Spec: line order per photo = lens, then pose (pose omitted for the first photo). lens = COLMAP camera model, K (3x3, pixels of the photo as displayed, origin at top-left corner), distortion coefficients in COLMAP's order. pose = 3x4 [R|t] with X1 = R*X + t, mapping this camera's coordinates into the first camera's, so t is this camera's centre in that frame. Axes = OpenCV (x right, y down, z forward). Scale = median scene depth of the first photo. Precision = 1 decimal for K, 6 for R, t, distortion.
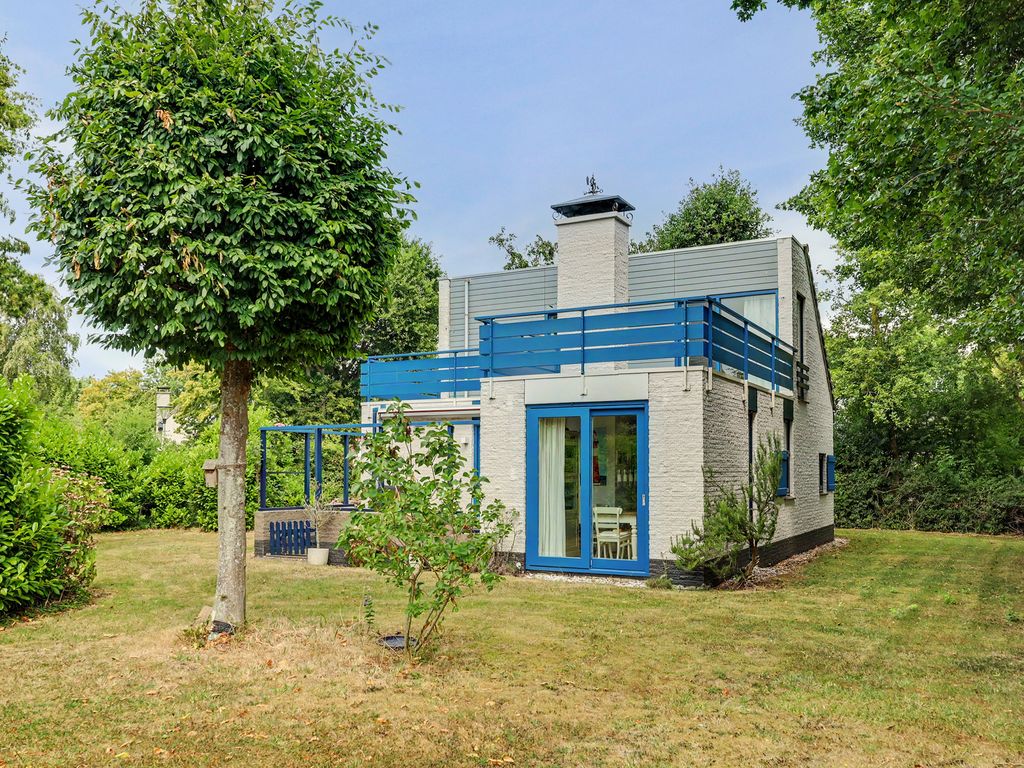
lens RADIAL K [[891.2, 0, 511.2], [0, 891.2, 439.7], [0, 0, 1]] dist [0.002308, 0.000266]
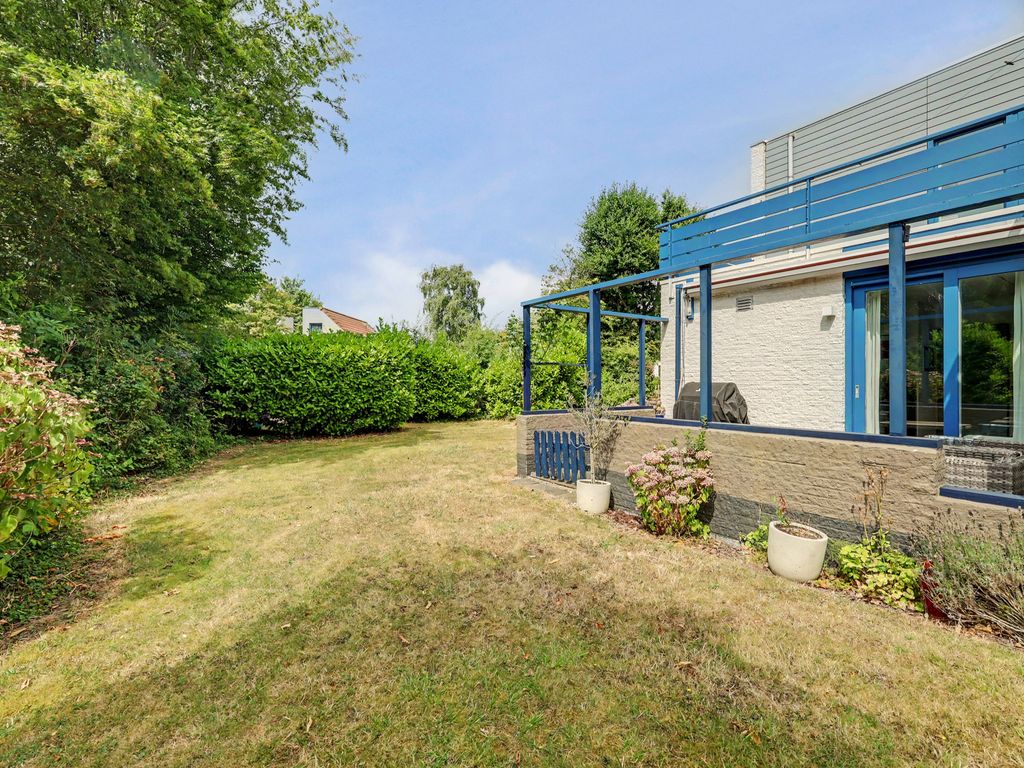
lens RADIAL K [[466.5, 0, 512.5], [0, 466.5, 379.1], [0, 0, 1]] dist [-0.001024, -0.000056]
pose [[0.893977, -0.003434, -0.448099, -0.077239], [0.016828, 0.999523, 0.025913, 0.027076], [0.447796, -0.030706, 0.893608, 0.436839]]
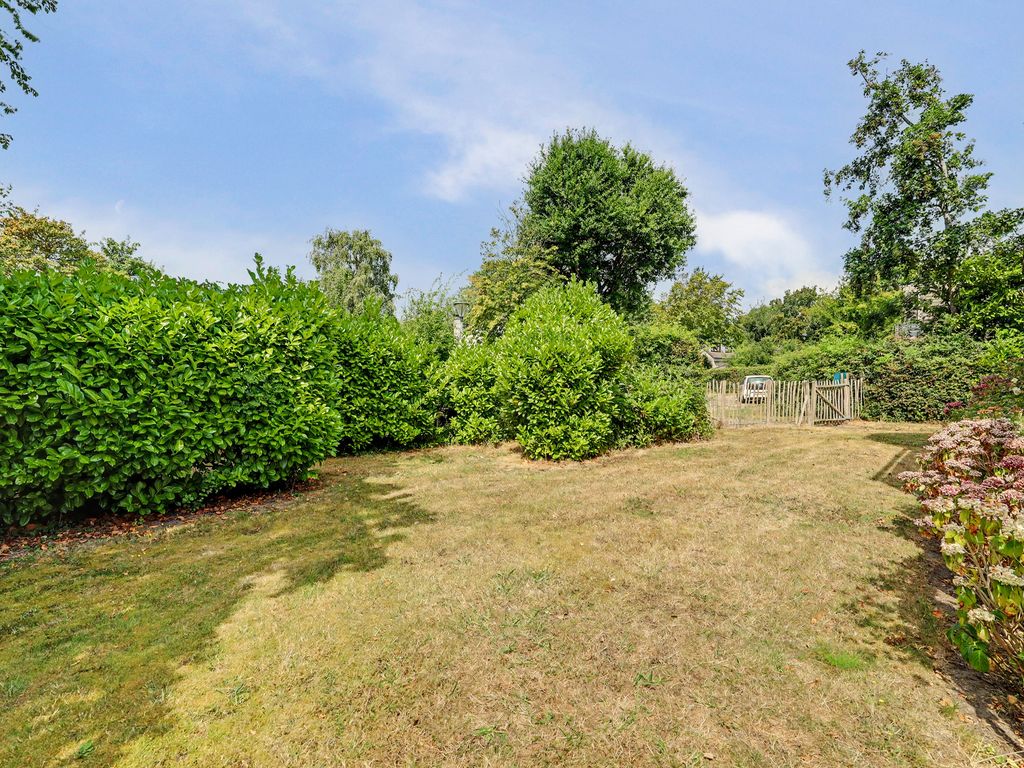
lens RADIAL K [[492.9, 0, 510.8], [0, 492.9, 390.7], [0, 0, 1]] dist [0.000800, 0.000159]
pose [[0.964815, -0.009762, -0.262749, -0.247360], [0.026096, 0.997932, 0.058747, 0.031502], [0.261632, -0.063537, 0.963074, 0.619320]]
